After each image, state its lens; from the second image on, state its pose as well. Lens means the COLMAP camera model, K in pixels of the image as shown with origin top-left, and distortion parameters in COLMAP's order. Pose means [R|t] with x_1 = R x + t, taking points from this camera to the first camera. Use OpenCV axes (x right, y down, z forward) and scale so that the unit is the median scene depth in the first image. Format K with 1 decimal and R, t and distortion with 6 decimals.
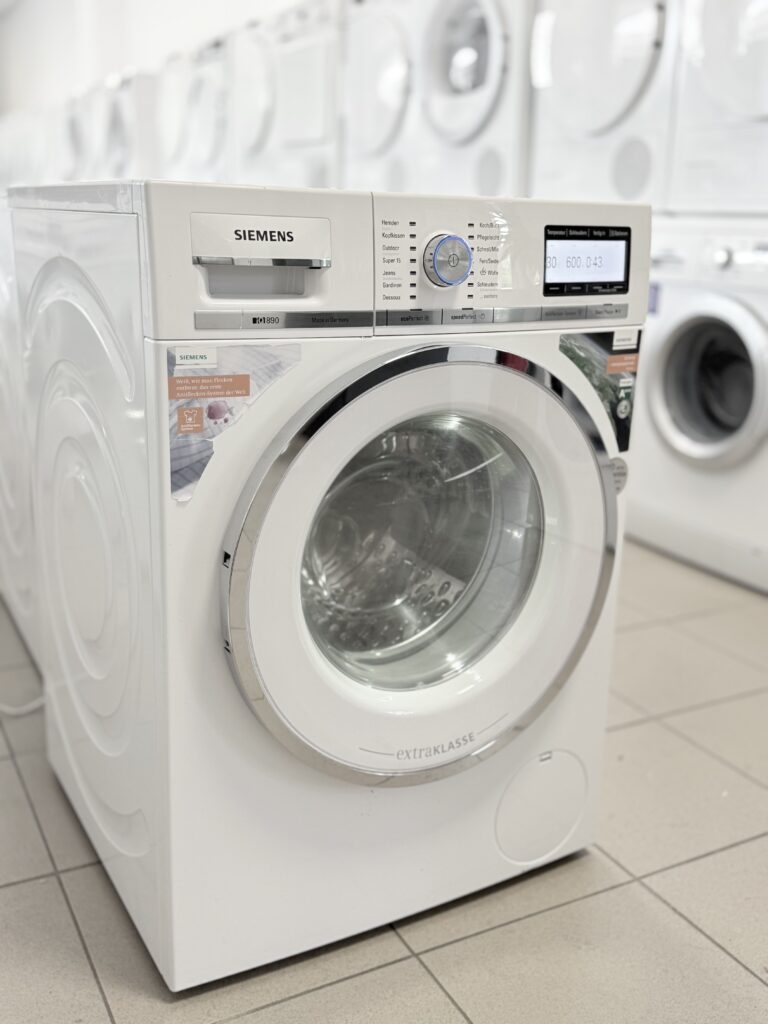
lens RADIAL K [[1020.8, 0, 386.7], [0, 1020.8, 505.5], [0, 0, 1]] dist [0.164721, -0.340143]
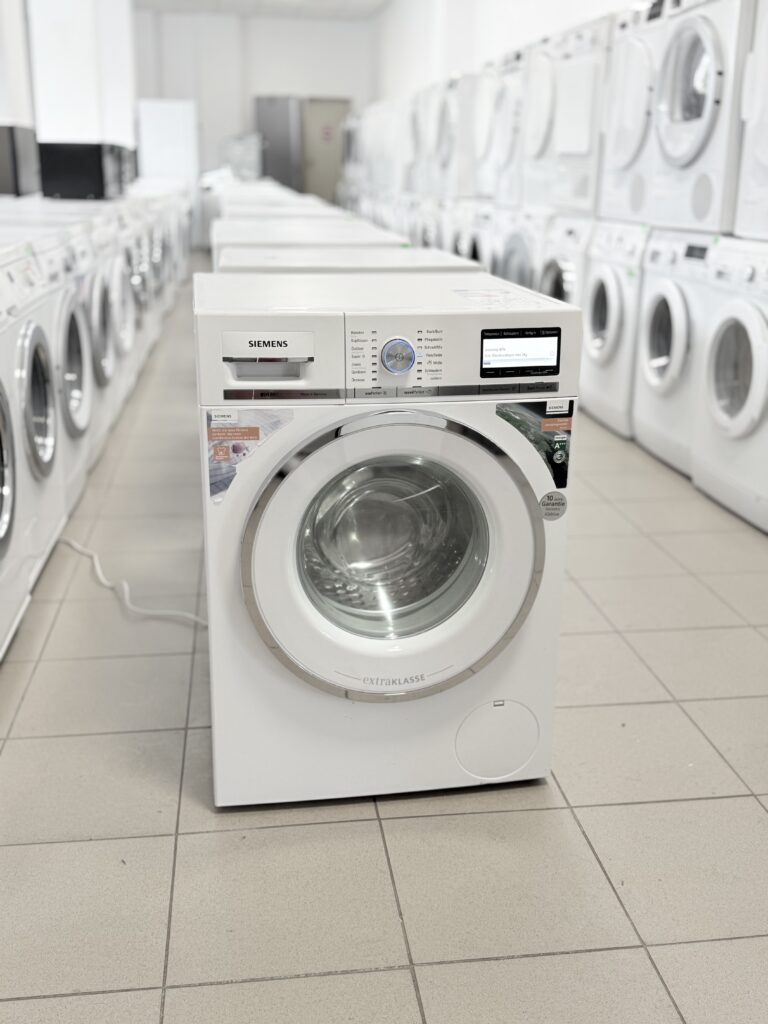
lens RADIAL K [[1020.5, 0, 381.7], [0, 1020.5, 499.7], [0, 0, 1]] dist [0.178390, -0.373149]
pose [[0.937040, 0.088917, -0.337712, 0.563347], [-0.077884, 0.995896, 0.046109, -0.097232], [0.340426, -0.016903, 0.940119, -0.419574]]
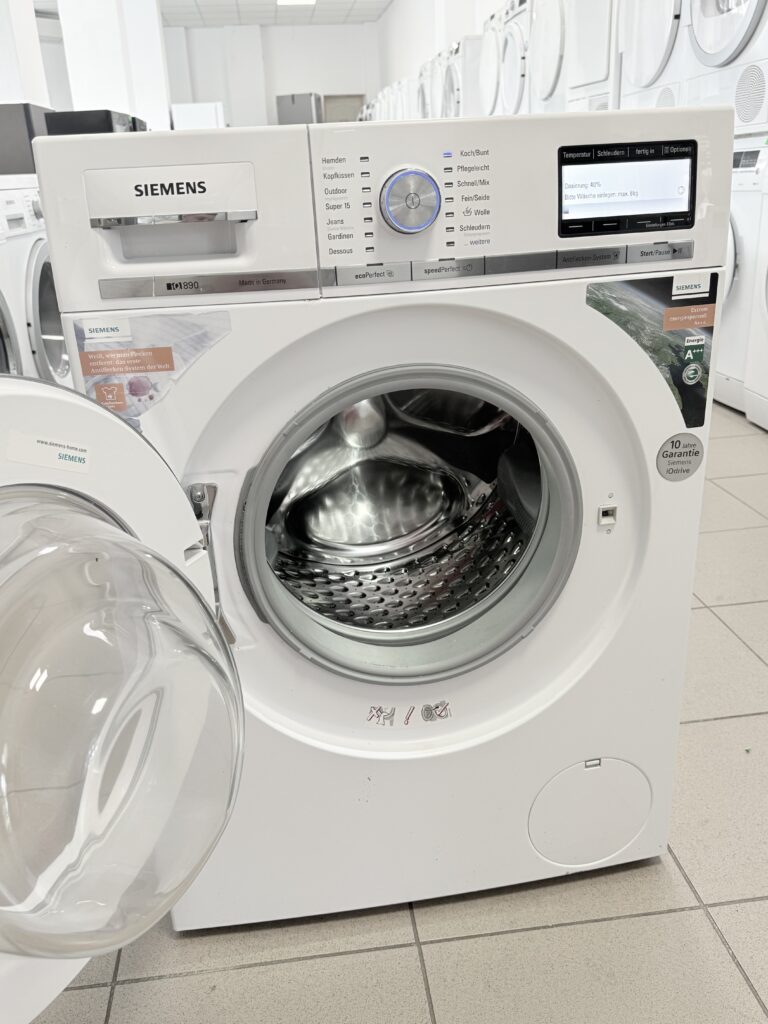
lens RADIAL K [[850.0, 0, 374.5], [0, 850.0, 508.0], [0, 0, 1]] dist [0.053785, -0.074909]
pose [[0.925696, 0.063989, -0.372816, 0.305601], [-0.023100, 0.993311, 0.113132, -0.071094], [0.377562, -0.096114, 0.920983, 0.335960]]
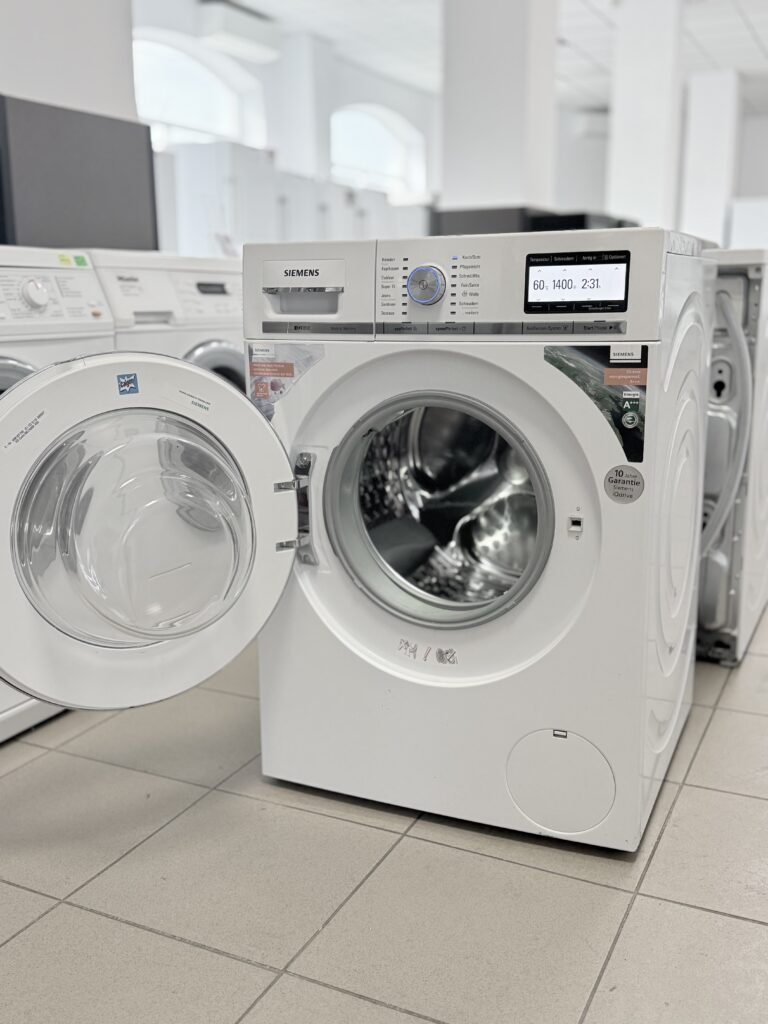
lens RADIAL K [[1020.8, 0, 386.7], [0, 1020.8, 505.5], [0, 0, 1]] dist [0.164721, -0.340143]
pose [[0.585277, 0.128101, -0.800650, 1.128499], [-0.187302, 0.982094, 0.020214, 0.022506], [0.788904, 0.138133, 0.598791, 0.210328]]
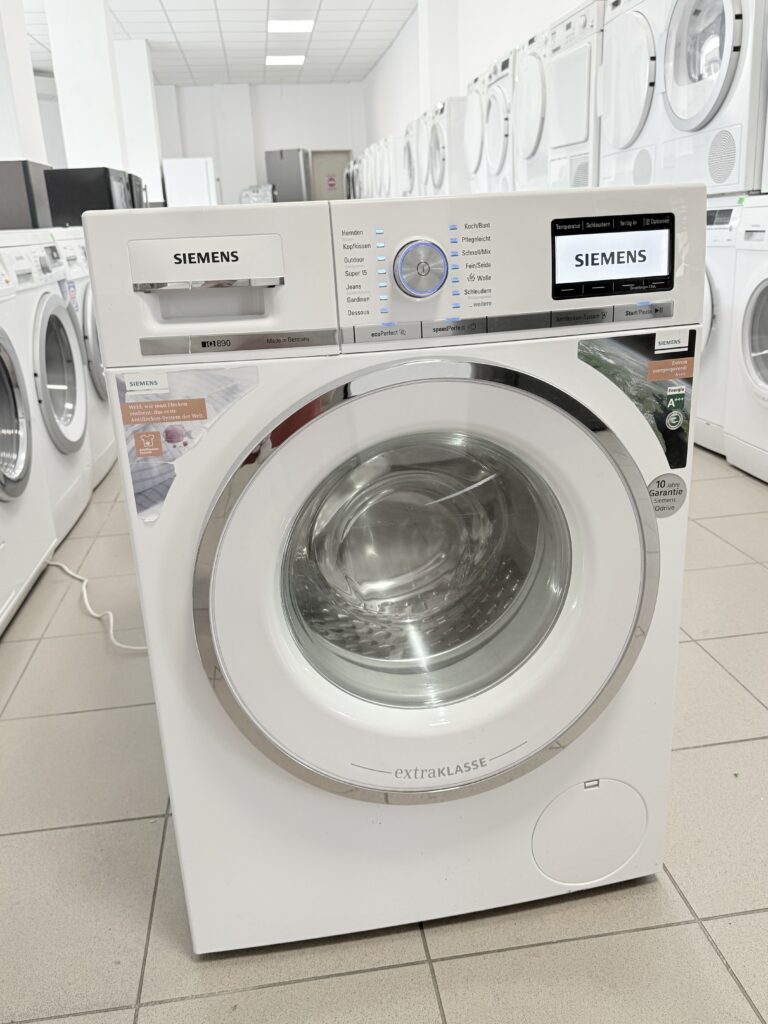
lens RADIAL K [[845.8, 0, 384.0], [0, 845.8, 512.0], [0, 0, 1]] dist [0.092163, -0.147494]
pose [[0.935339, 0.038965, -0.351600, 0.307405], [-0.017333, 0.997769, 0.064465, -0.068991], [0.353328, -0.054202, 0.933928, 0.263824]]
